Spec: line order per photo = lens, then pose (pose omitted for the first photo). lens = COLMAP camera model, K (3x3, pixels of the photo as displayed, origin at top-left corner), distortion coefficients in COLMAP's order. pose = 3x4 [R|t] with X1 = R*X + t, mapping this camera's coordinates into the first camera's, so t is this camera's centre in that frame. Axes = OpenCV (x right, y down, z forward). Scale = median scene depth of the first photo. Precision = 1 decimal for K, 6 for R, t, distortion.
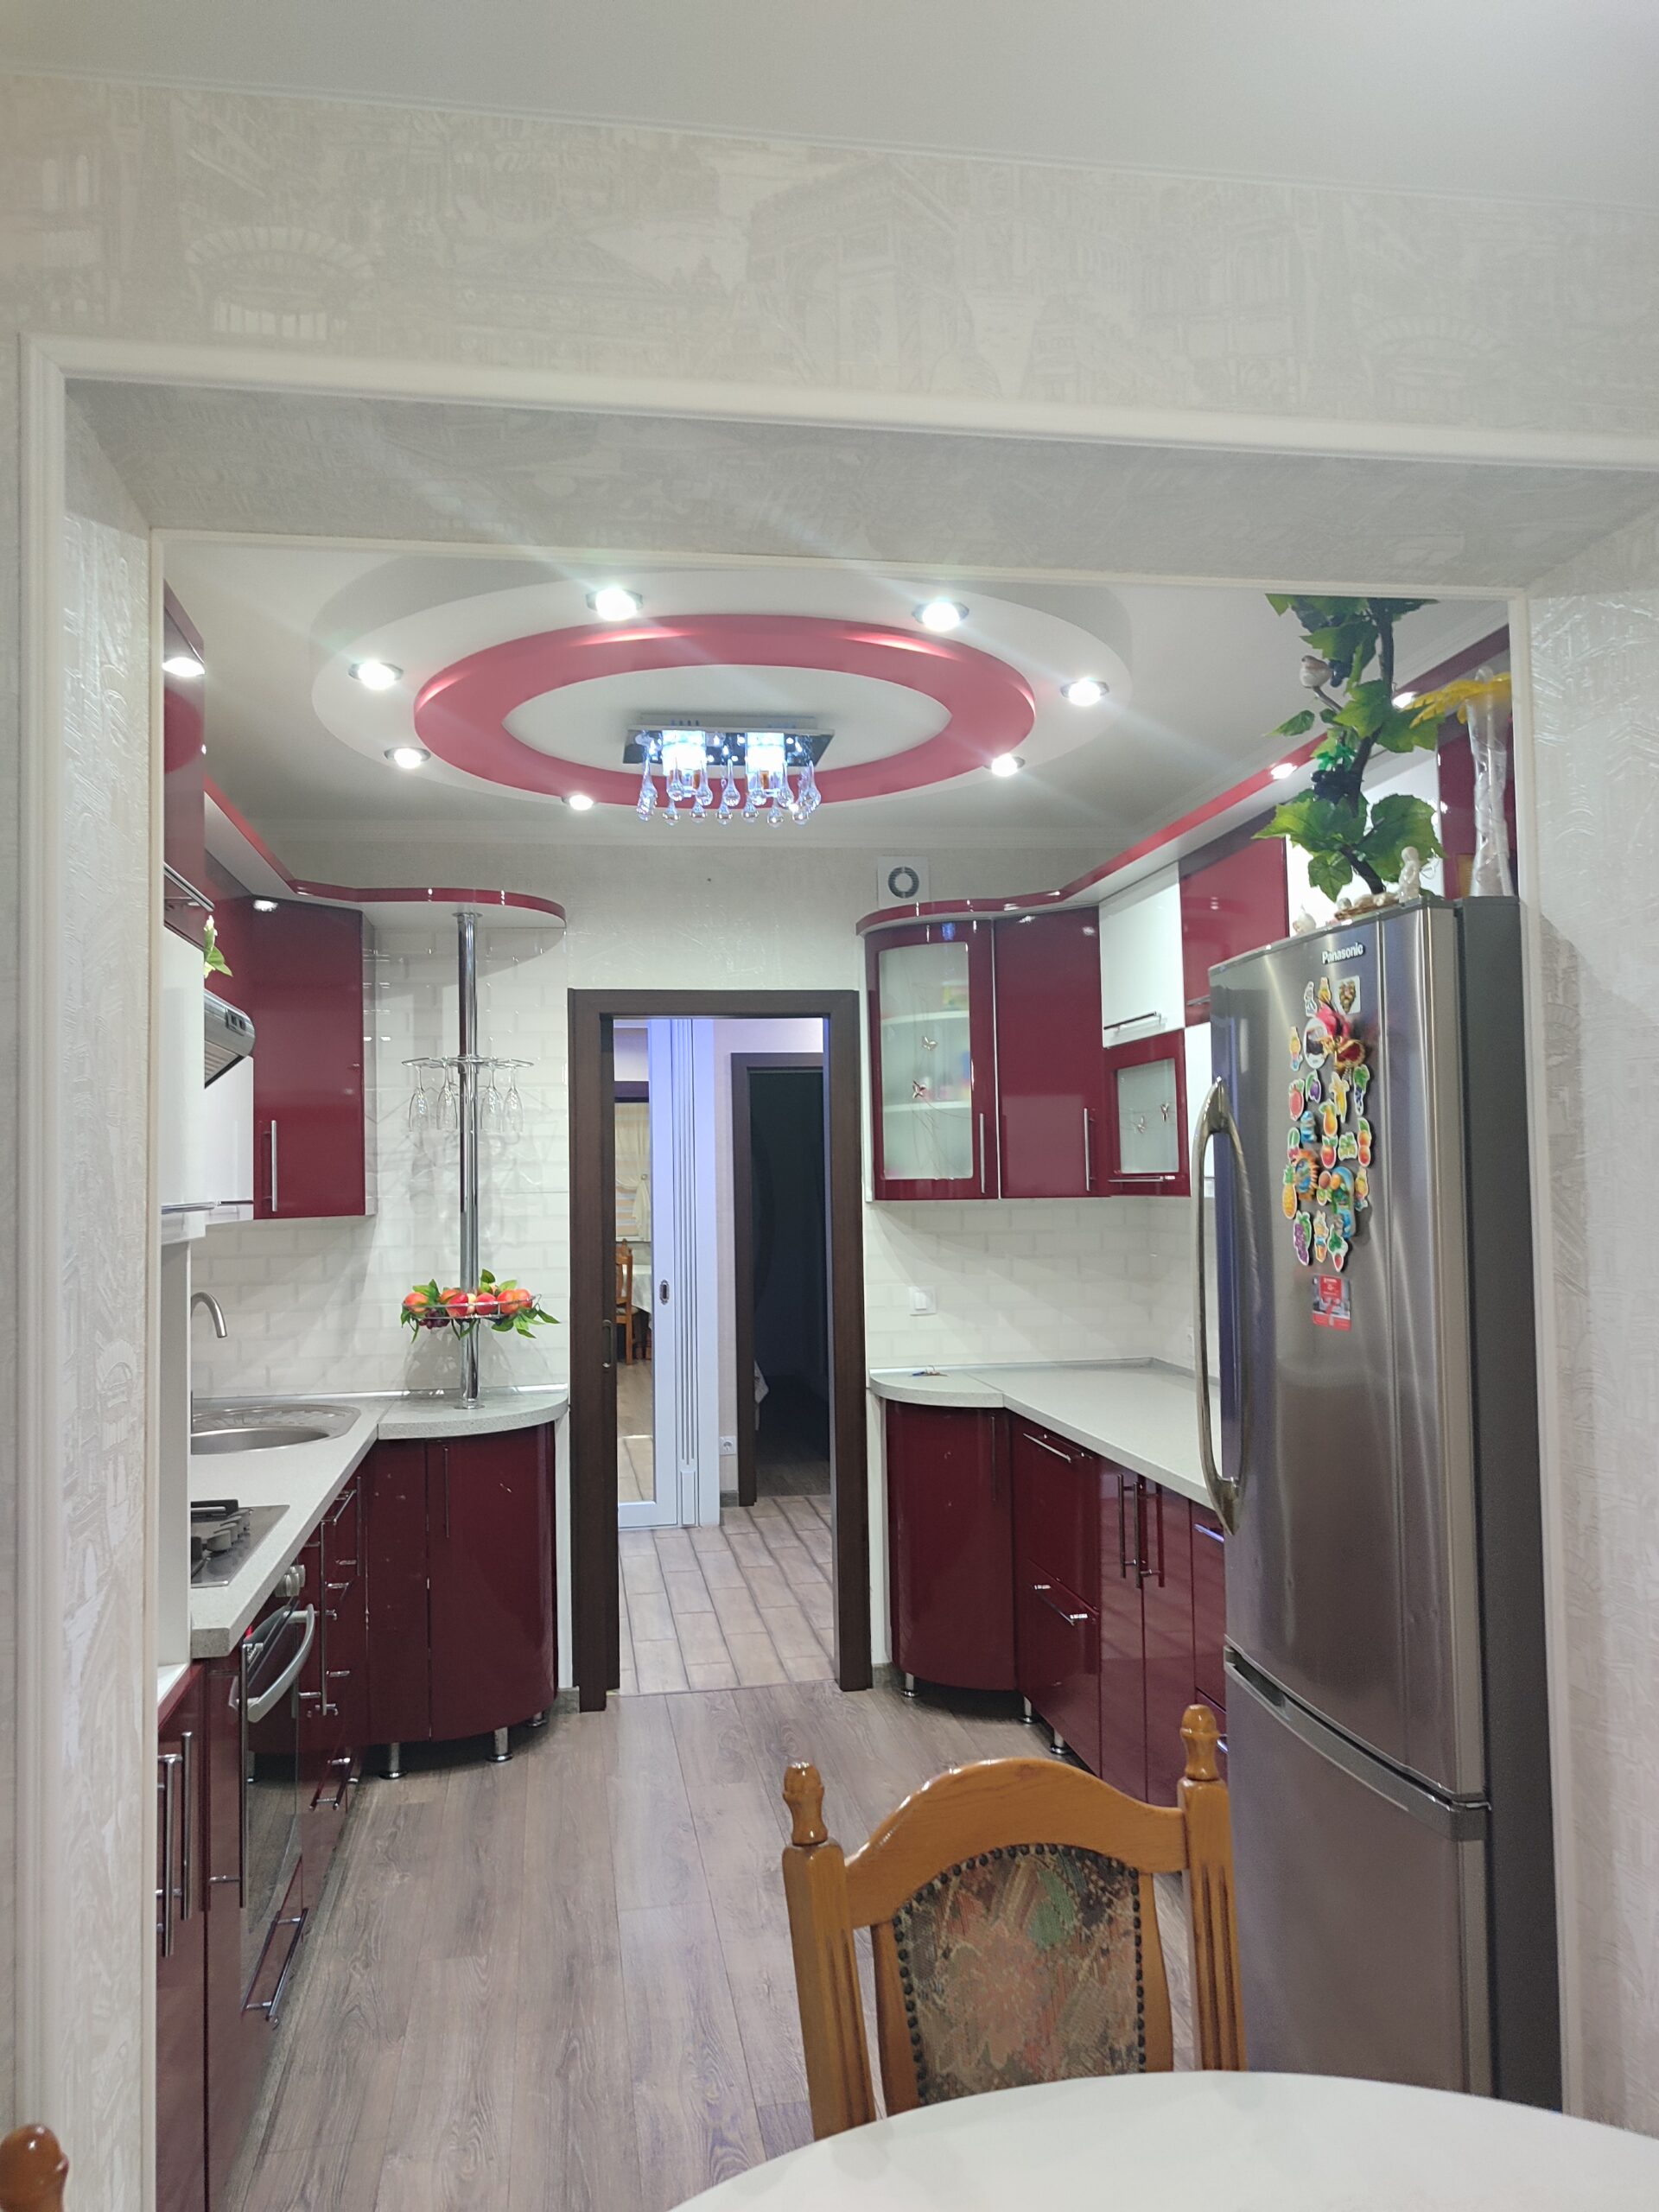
lens RADIAL K [[1605.4, 0, 828.9], [0, 1605.4, 1107.3], [0, 0, 1]] dist [0.001660, 0.000691]
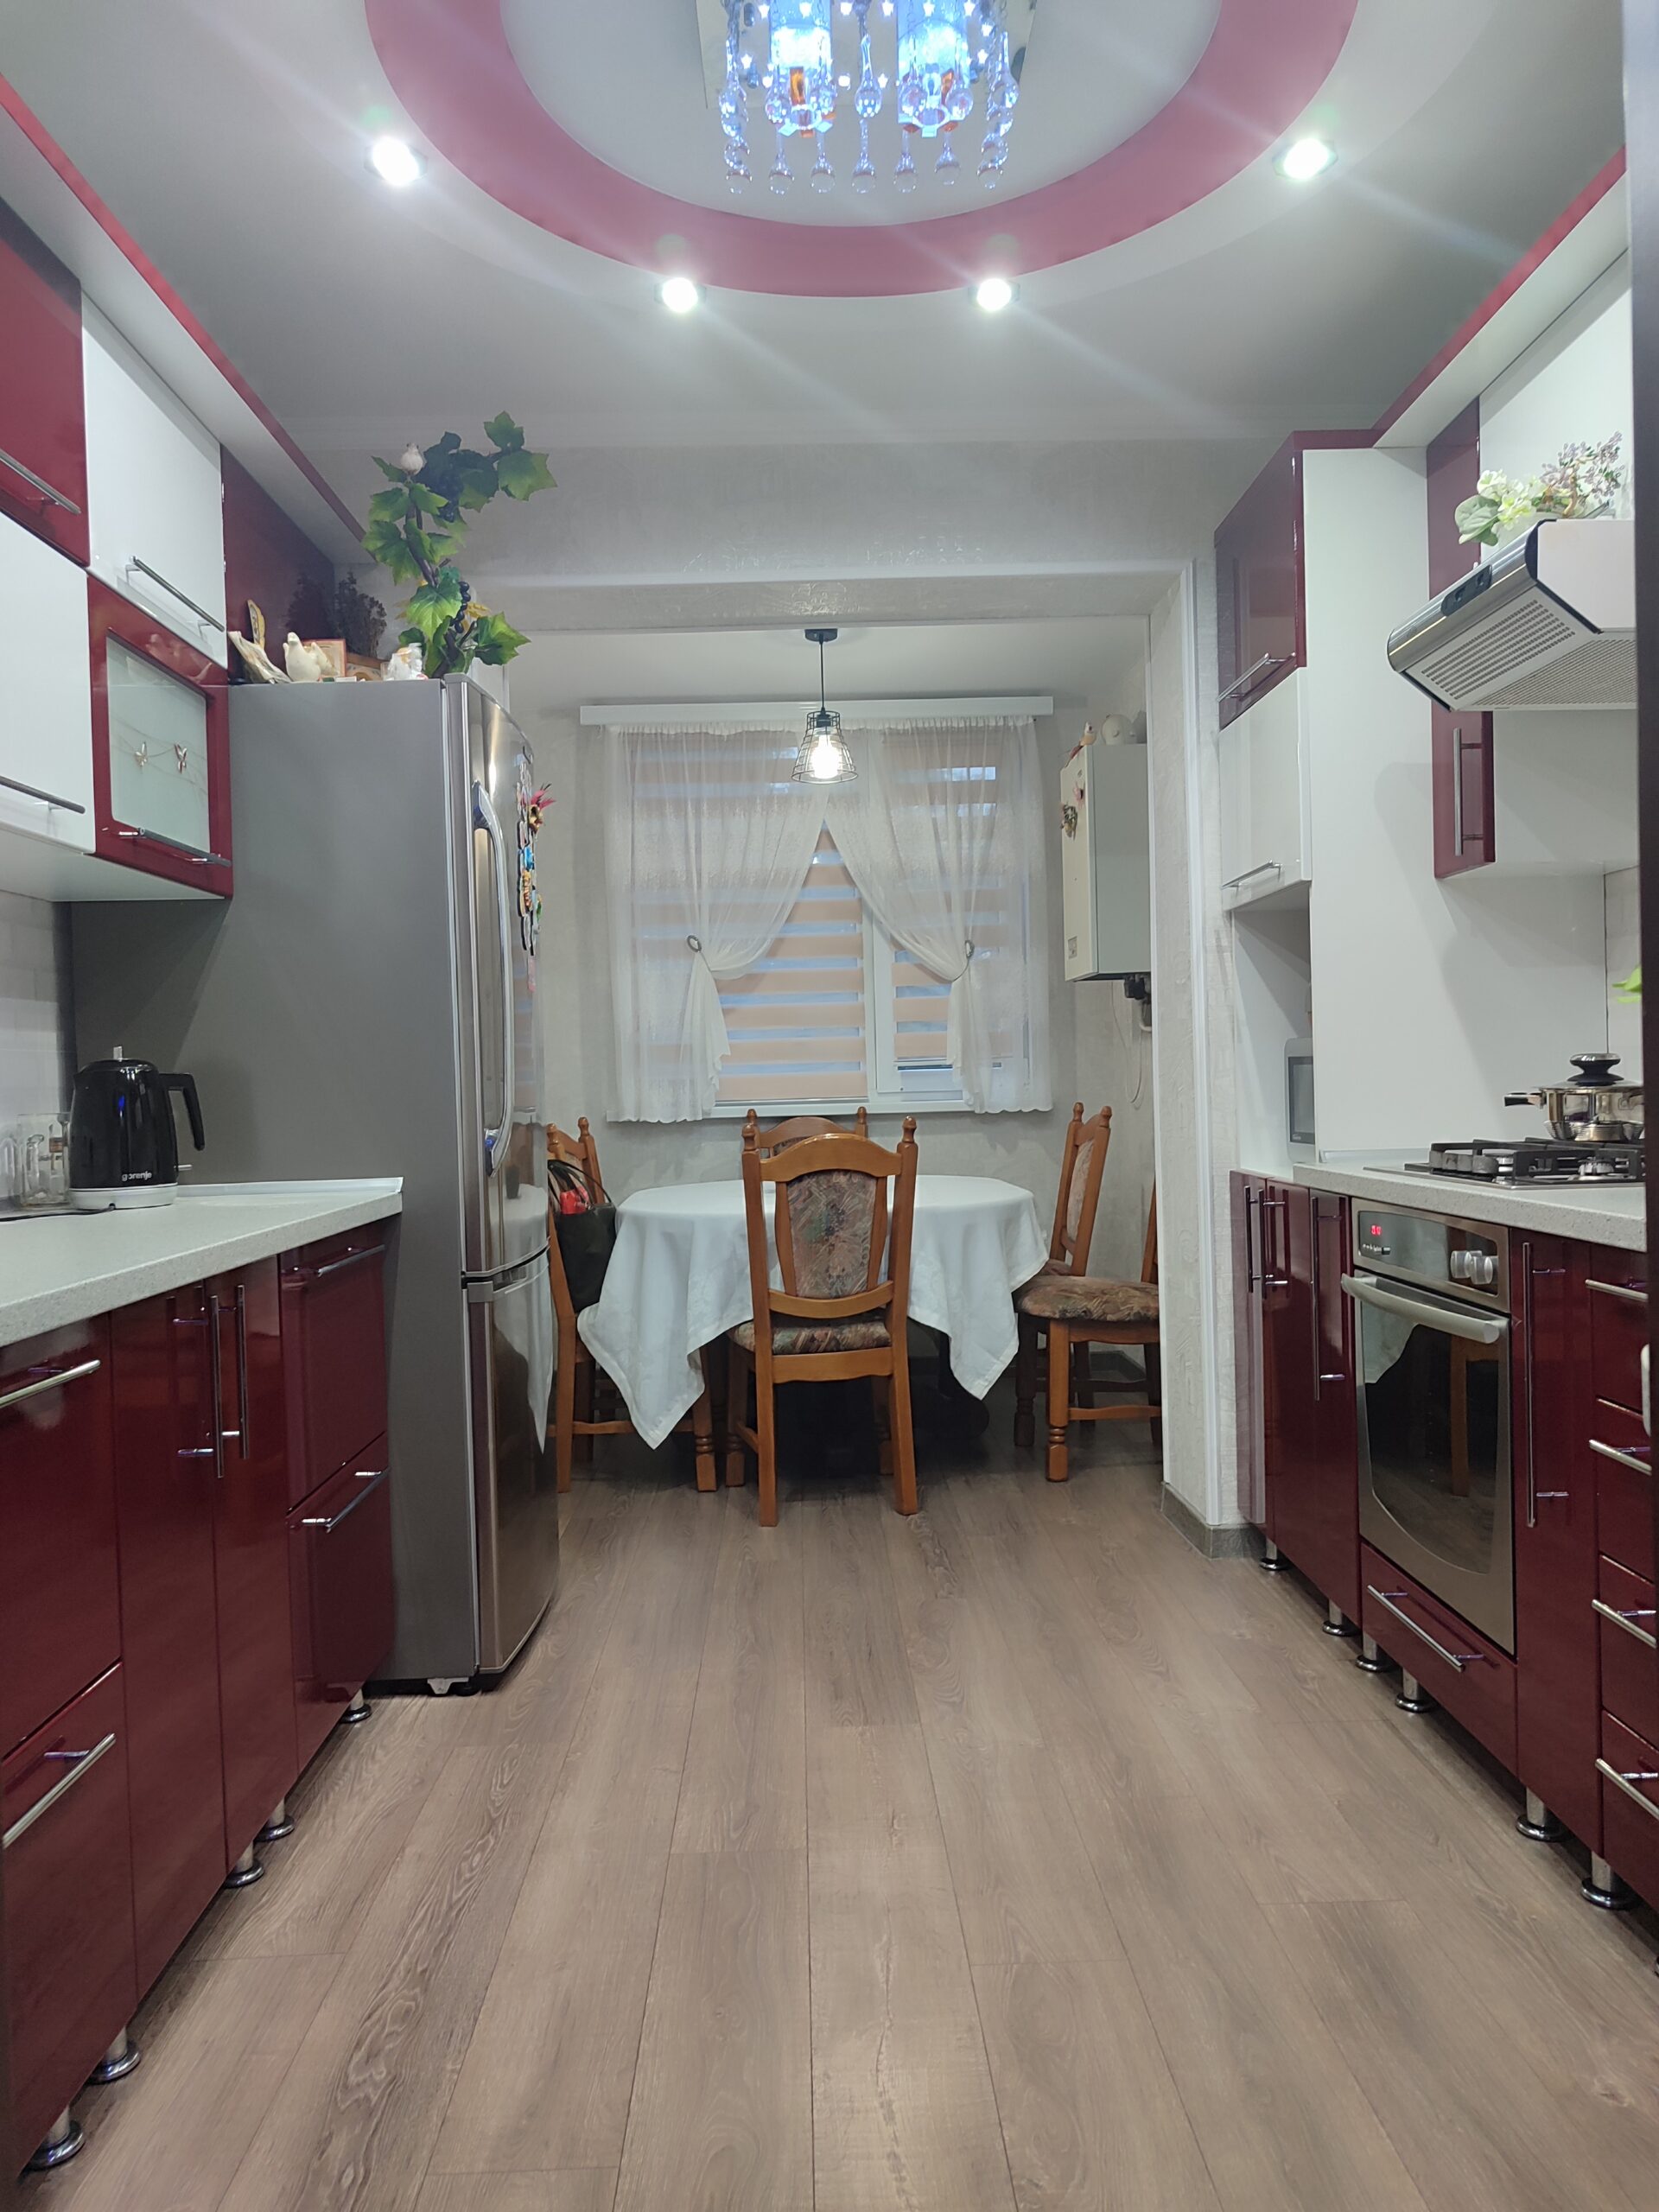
lens RADIAL K [[1605.4, 0, 829.5], [0, 1605.4, 1108.2], [0, 0, 1]] dist [0.001660, 0.000691]
pose [[-0.987802, 0.045952, 0.148780, -0.144475], [0.041568, 0.998609, -0.032447, 0.231282], [-0.150064, -0.025867, -0.988338, 1.845880]]
